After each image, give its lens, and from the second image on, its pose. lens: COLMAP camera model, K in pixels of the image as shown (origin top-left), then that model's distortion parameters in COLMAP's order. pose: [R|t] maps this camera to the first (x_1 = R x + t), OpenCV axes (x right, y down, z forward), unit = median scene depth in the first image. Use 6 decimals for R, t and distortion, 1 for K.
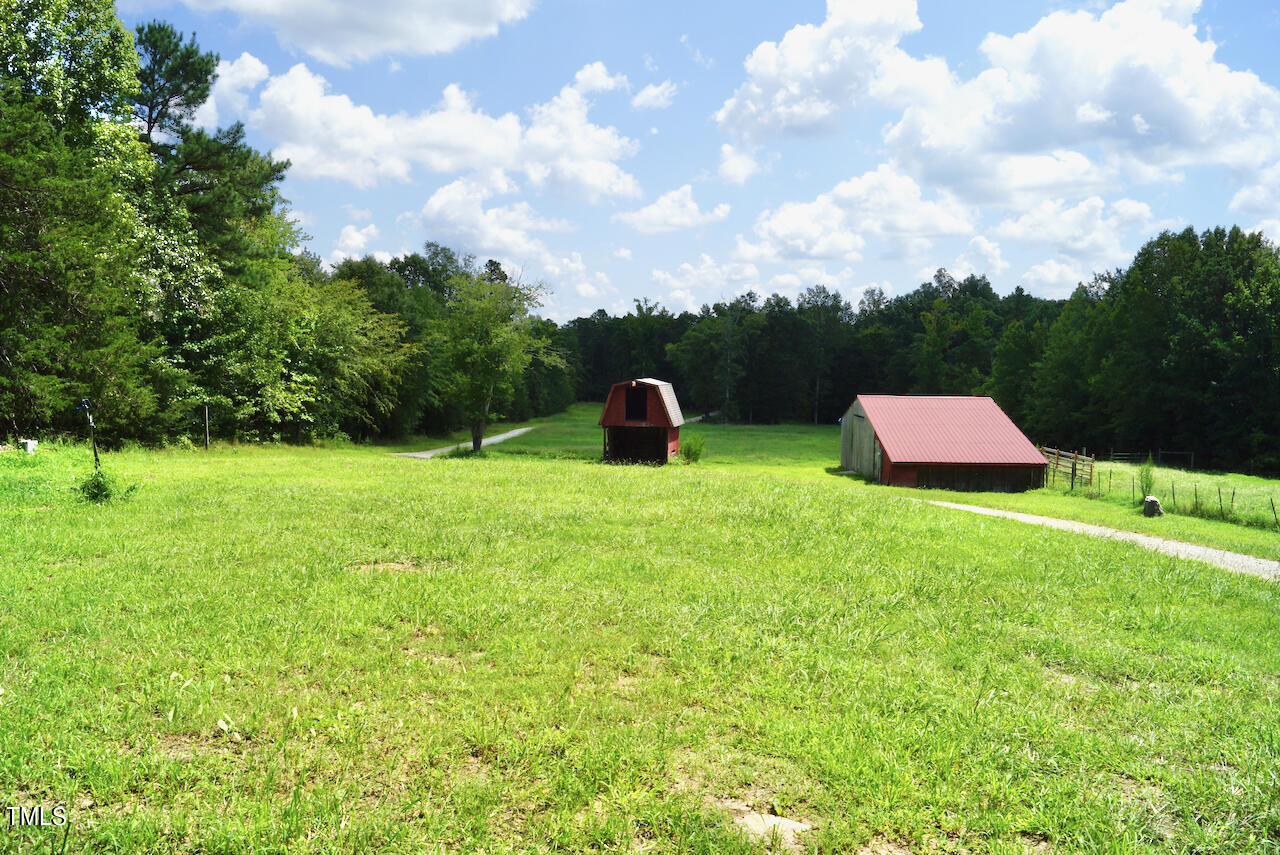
lens RADIAL K [[997.6, 0, 640.0], [0, 997.6, 427.5], [0, 0, 1]] dist [-0.083204, 0.009644]
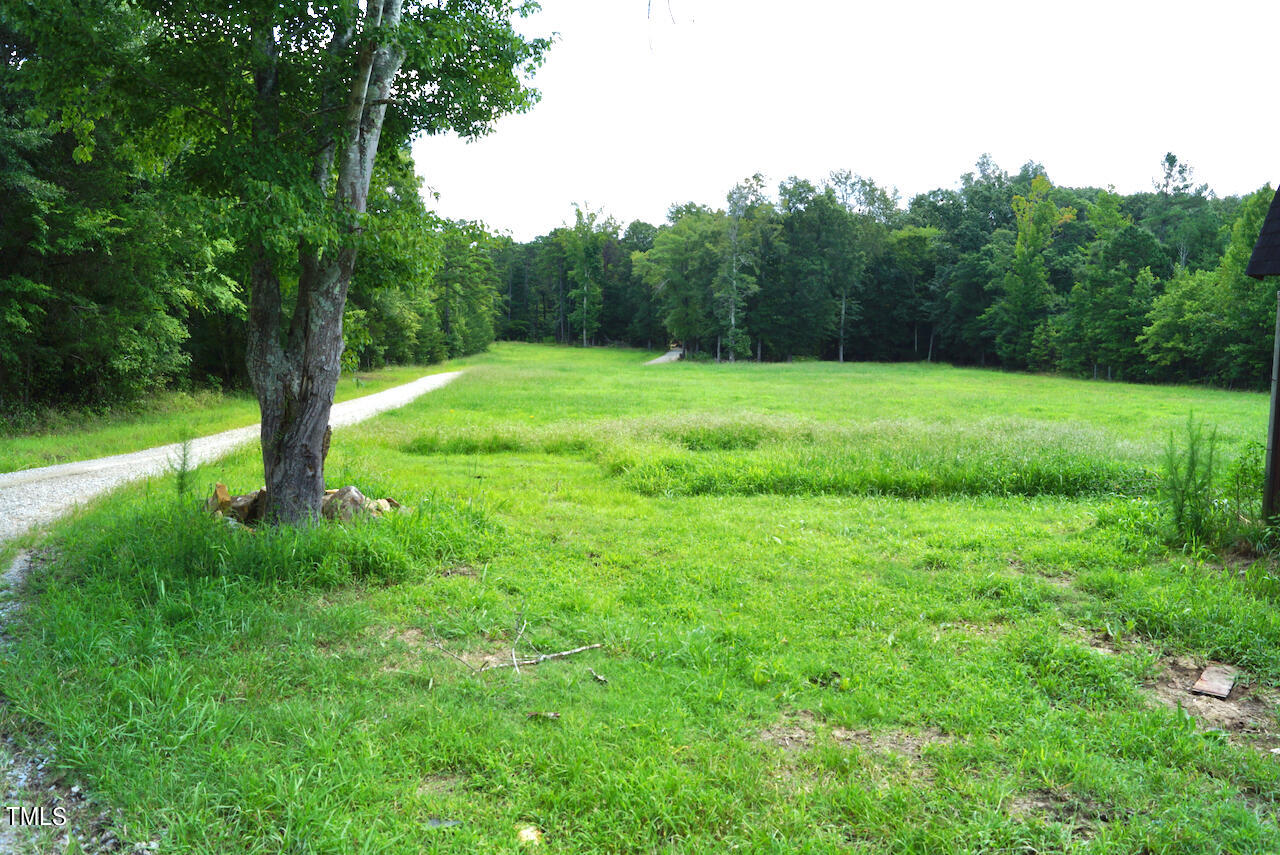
lens RADIAL K [[997.6, 0, 640.0], [0, 997.6, 427.5], [0, 0, 1]] dist [-0.083204, 0.009644]
pose [[0.994207, -0.025727, 0.104359, -0.047988], [0.020172, 0.998340, 0.053941, 0.002680], [-0.105573, -0.051523, 0.993076, 0.310717]]
